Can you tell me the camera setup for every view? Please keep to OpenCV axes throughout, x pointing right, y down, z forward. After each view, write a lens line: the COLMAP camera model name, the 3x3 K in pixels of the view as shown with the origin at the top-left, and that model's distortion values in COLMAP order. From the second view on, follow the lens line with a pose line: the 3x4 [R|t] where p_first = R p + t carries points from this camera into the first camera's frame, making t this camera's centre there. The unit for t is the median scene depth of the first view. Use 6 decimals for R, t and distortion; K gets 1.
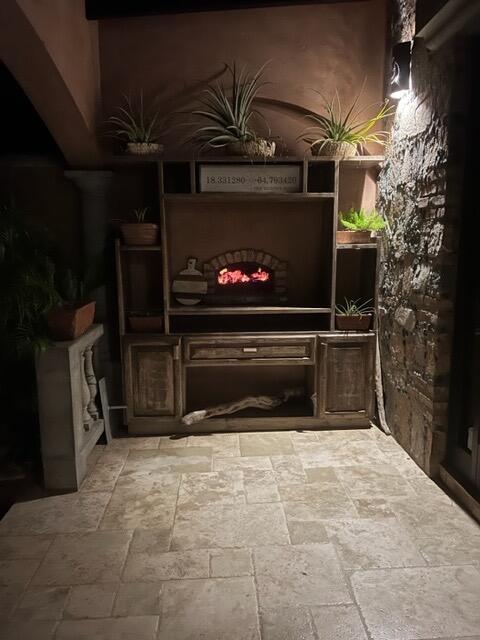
lens RADIAL K [[487.6, 0, 240.0], [0, 487.6, 320.0], [0, 0, 1]] dist [-0.007355, -0.005763]
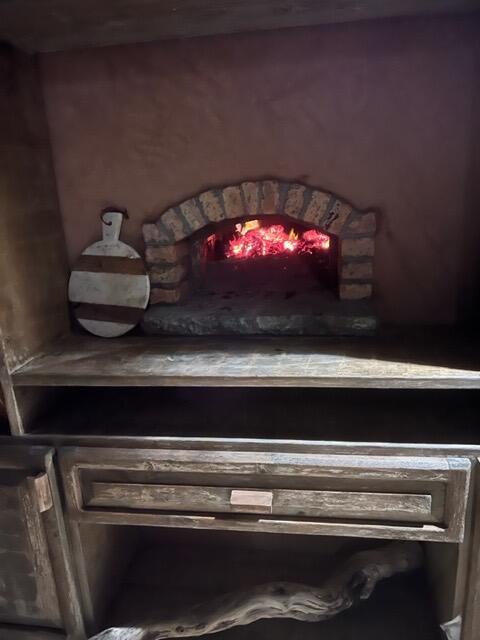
lens RADIAL K [[487.6, 0, 240.0], [0, 487.6, 320.0], [0, 0, 1]] dist [-0.007355, -0.005763]
pose [[0.981291, 0.005980, -0.192435, 0.070971], [0.017973, 0.992307, 0.122486, -0.089932], [0.191687, -0.123653, 0.973635, 0.663042]]
